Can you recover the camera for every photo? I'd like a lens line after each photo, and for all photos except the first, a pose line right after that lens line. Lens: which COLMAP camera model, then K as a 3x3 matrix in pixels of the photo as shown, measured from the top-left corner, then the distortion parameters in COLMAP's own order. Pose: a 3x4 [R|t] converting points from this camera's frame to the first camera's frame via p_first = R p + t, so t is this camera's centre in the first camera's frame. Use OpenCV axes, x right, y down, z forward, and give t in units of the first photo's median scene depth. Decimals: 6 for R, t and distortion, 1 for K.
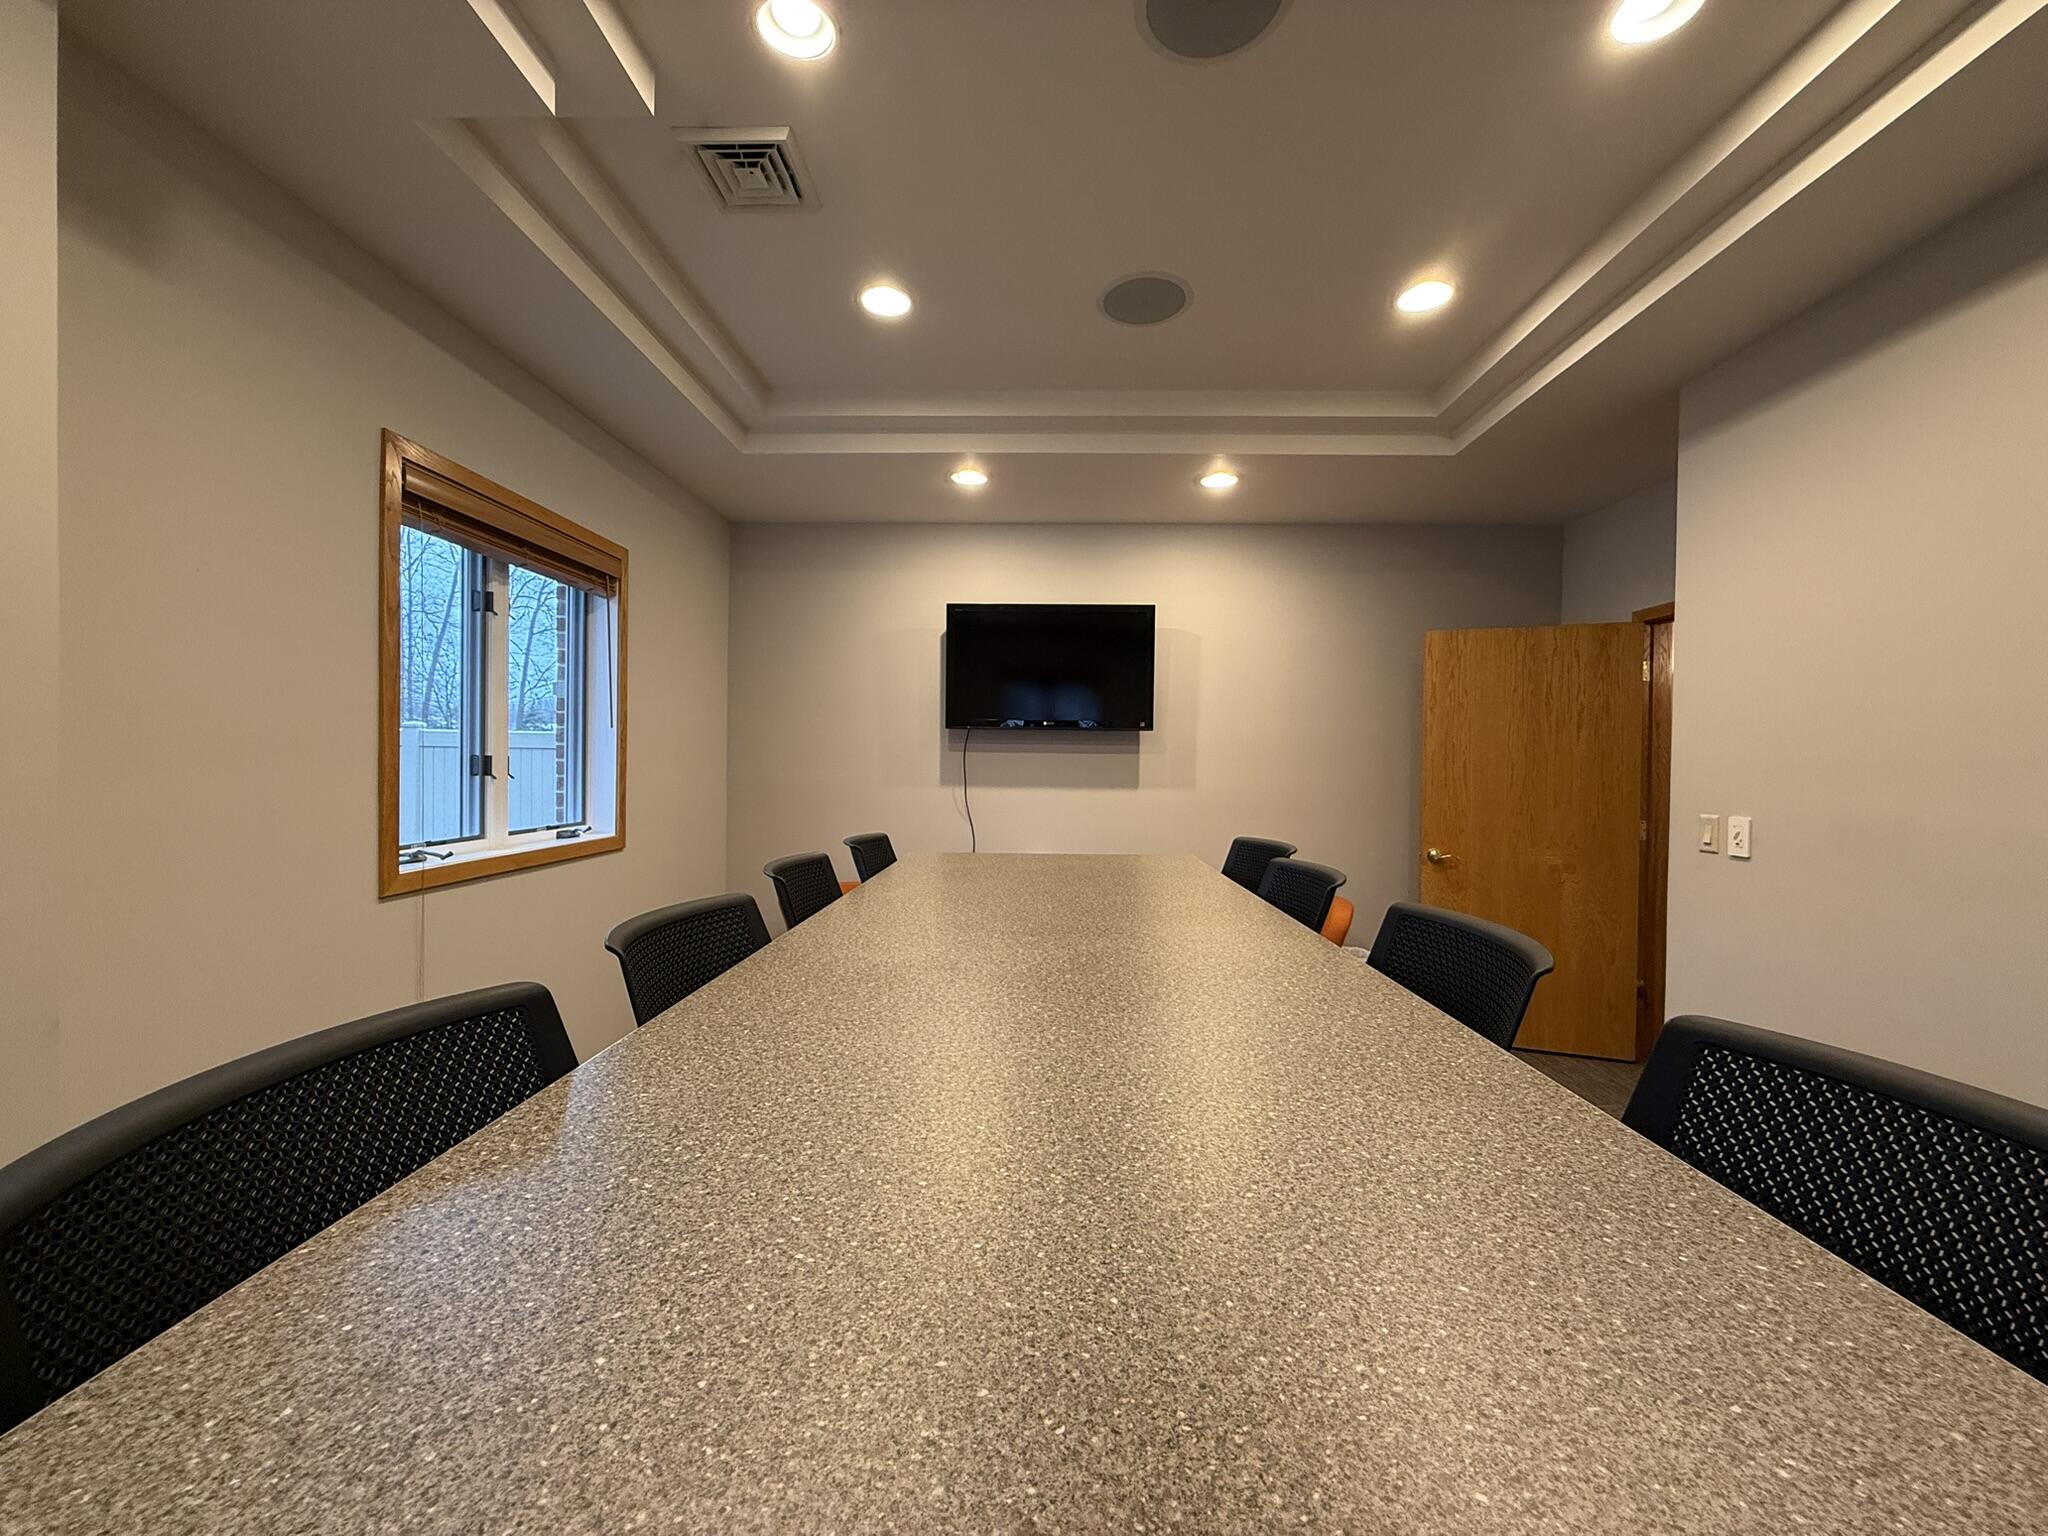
lens RADIAL K [[808.4, 0, 1026.4], [0, 808.4, 774.3], [0, 0, 1]] dist [-0.002546, -0.000014]
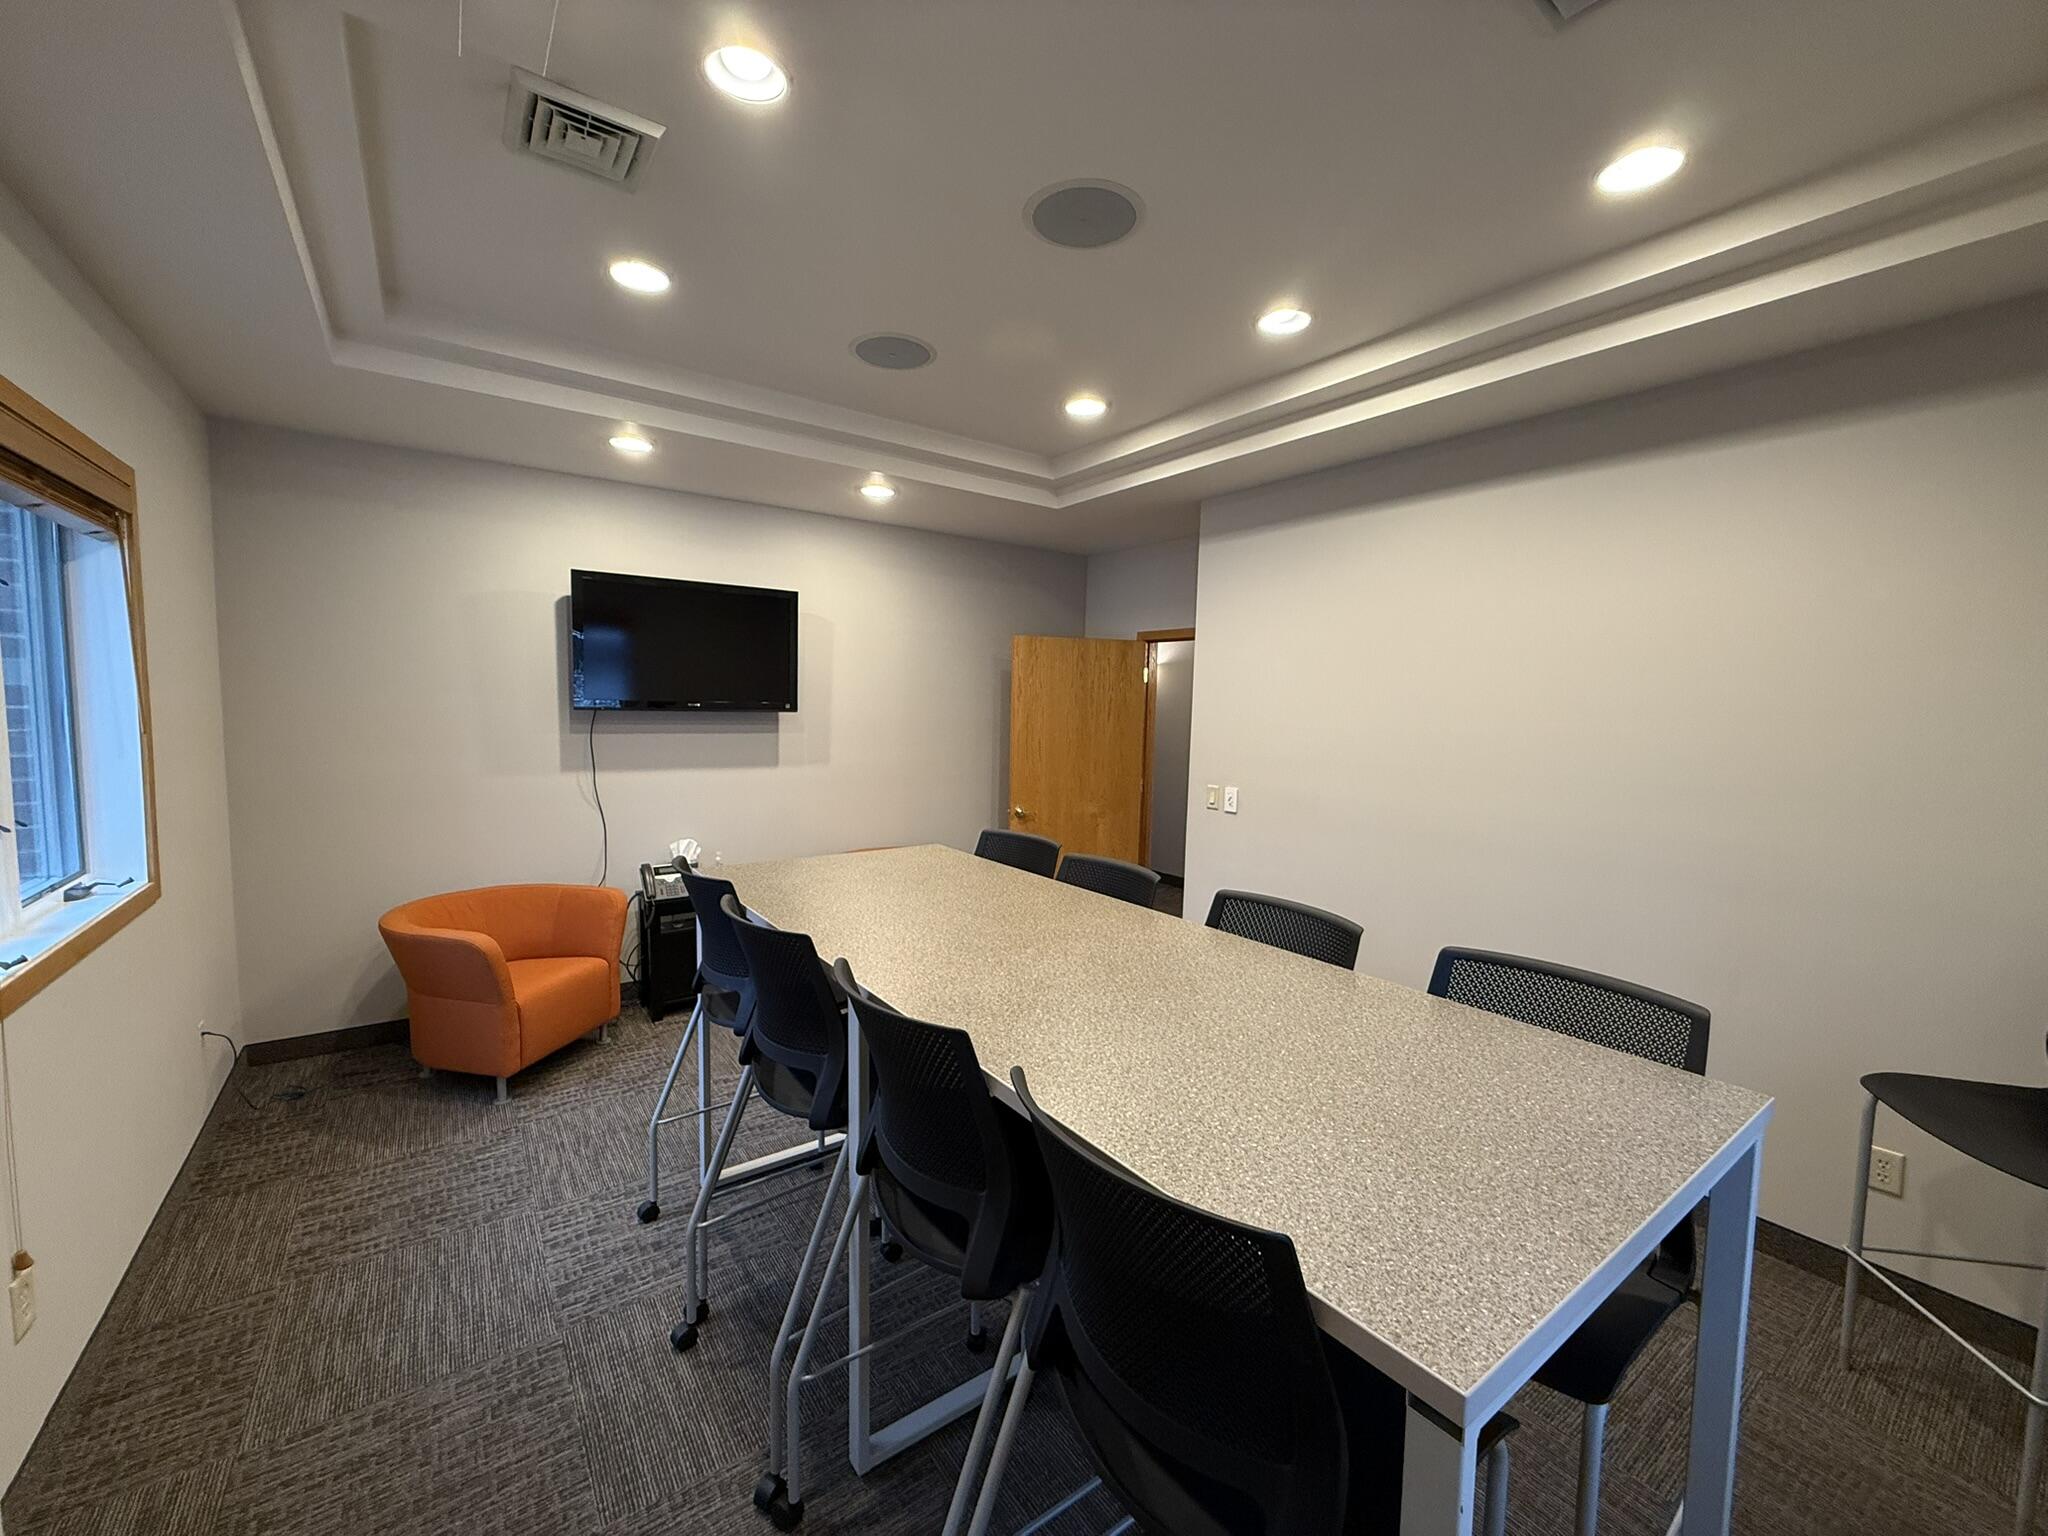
lens RADIAL K [[808.4, 0, 1016.7], [0, 808.4, 768.2], [0, 0, 1]] dist [-0.002546, -0.000014]
pose [[0.794745, -0.044398, 0.605317, -0.284943], [-0.004251, 0.996889, 0.078699, -0.072282], [-0.606928, -0.065119, 0.792084, -0.013426]]
